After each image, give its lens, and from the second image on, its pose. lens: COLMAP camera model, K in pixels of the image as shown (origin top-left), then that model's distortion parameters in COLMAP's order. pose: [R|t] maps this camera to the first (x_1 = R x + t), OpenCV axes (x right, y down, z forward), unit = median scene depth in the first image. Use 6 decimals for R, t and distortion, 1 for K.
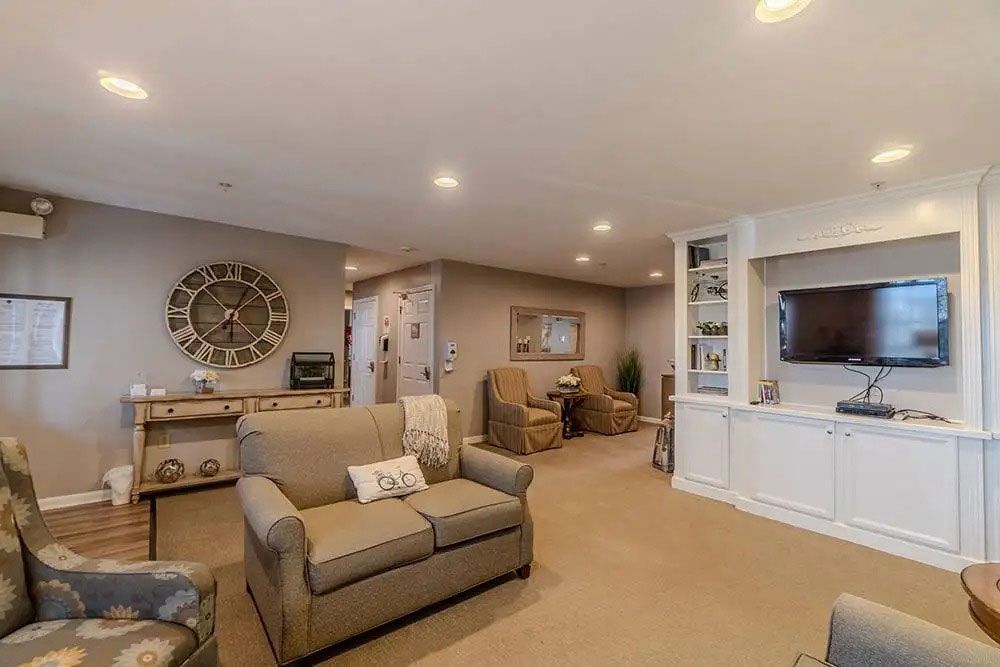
lens RADIAL K [[429.5, 0, 496.2], [0, 429.5, 333.8], [0, 0, 1]] dist [0.003867, 0.000026]
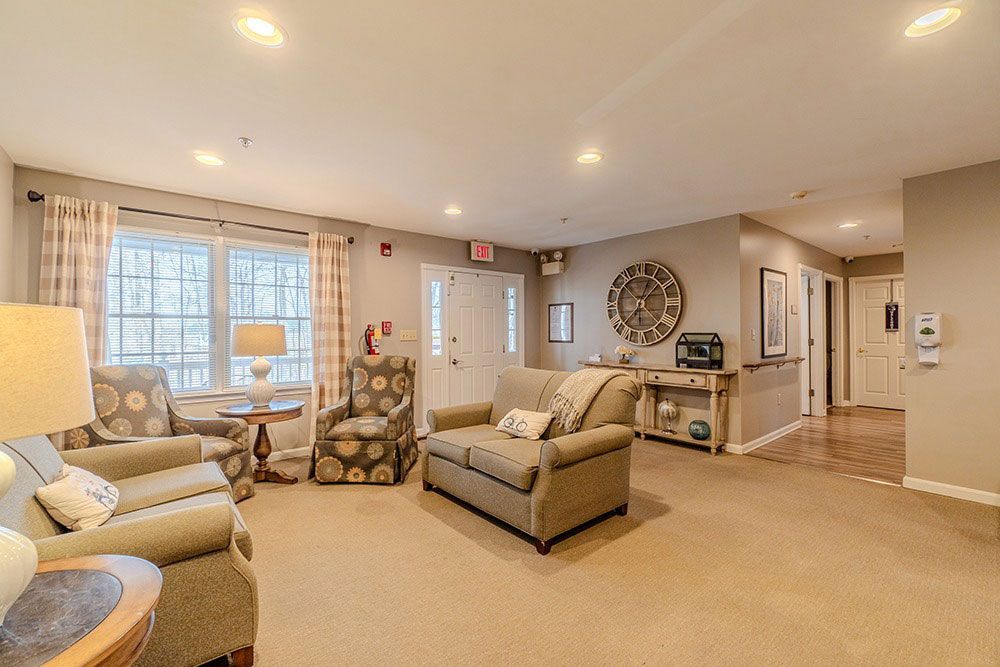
lens RADIAL K [[429.5, 0, 496.2], [0, 429.5, 332.6], [0, 0, 1]] dist [0.003867, 0.000026]
pose [[0.018437, -0.015591, -0.999708, 0.655597], [0.032397, 0.999363, -0.014988, 0.046949], [0.999305, -0.032111, 0.018930, 0.555794]]
